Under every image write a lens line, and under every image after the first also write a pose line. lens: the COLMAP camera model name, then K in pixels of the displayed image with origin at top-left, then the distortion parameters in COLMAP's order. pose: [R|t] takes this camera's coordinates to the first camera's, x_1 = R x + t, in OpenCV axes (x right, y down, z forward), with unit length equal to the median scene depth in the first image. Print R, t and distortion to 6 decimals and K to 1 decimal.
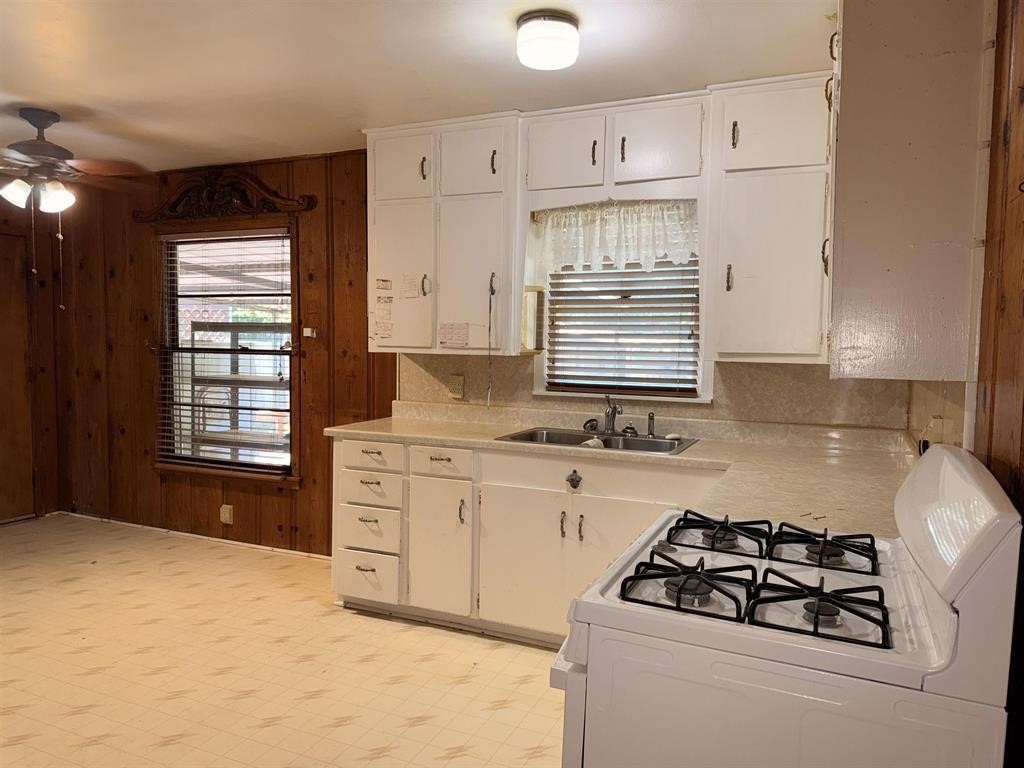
lens RADIAL K [[727.5, 0, 512.0], [0, 727.5, 384.0], [0, 0, 1]] dist [0.003385, -0.006138]
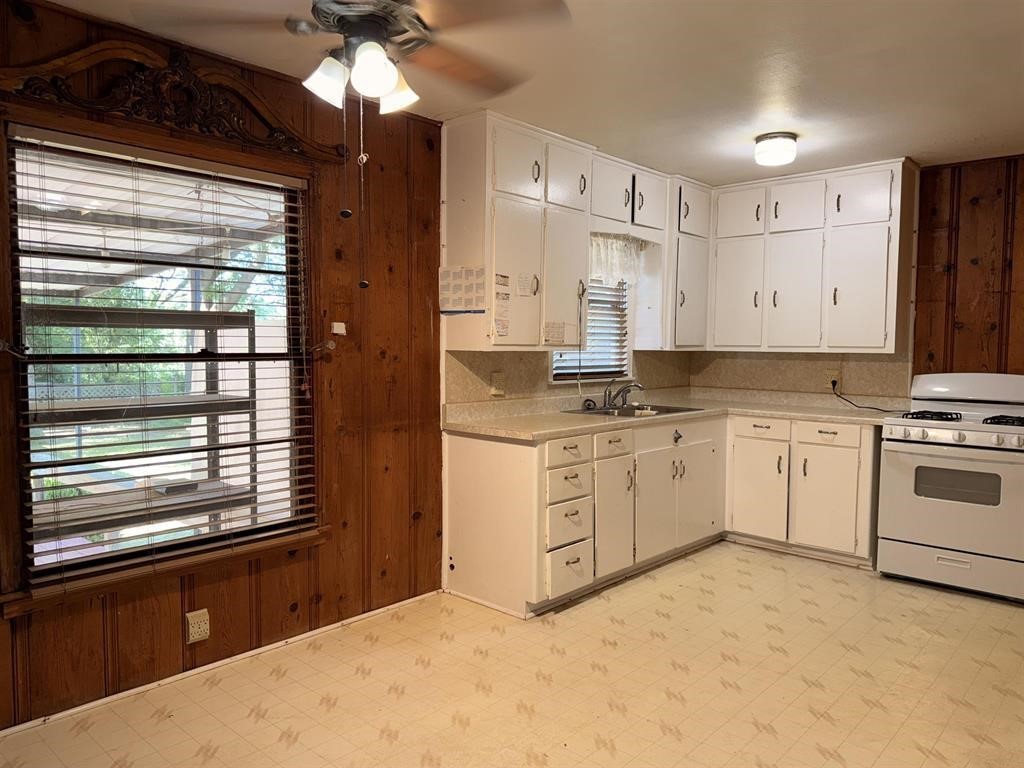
lens RADIAL K [[727.5, 0, 512.0], [0, 727.5, 384.0], [0, 0, 1]] dist [0.003385, -0.006138]
pose [[0.313181, -0.065156, 0.947456, -1.083441], [0.056229, 0.997166, 0.049988, -0.047364], [-0.948027, 0.037620, 0.315957, 0.685371]]
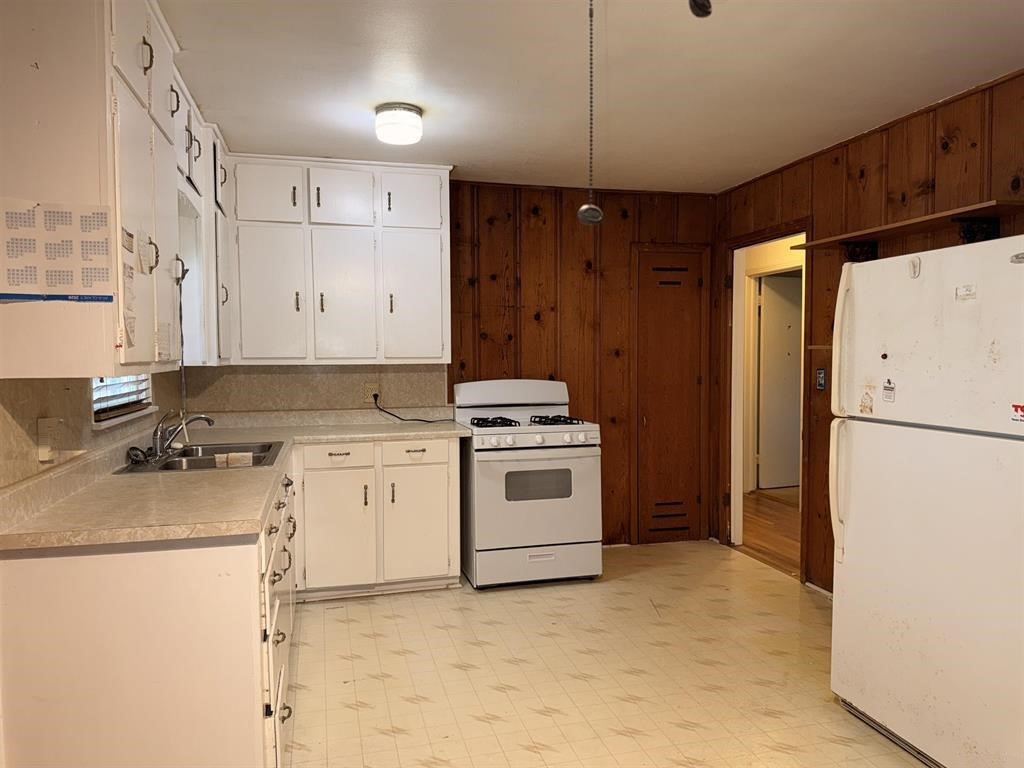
lens RADIAL K [[716.9, 0, 512.0], [0, 716.9, 384.0], [0, 0, 1]] dist [0.109463, -0.142155]
pose [[-0.634824, -0.044003, 0.771403, -0.735168], [0.044722, 0.994611, 0.093539, -0.073361], [-0.771362, 0.093880, -0.629435, 1.116374]]
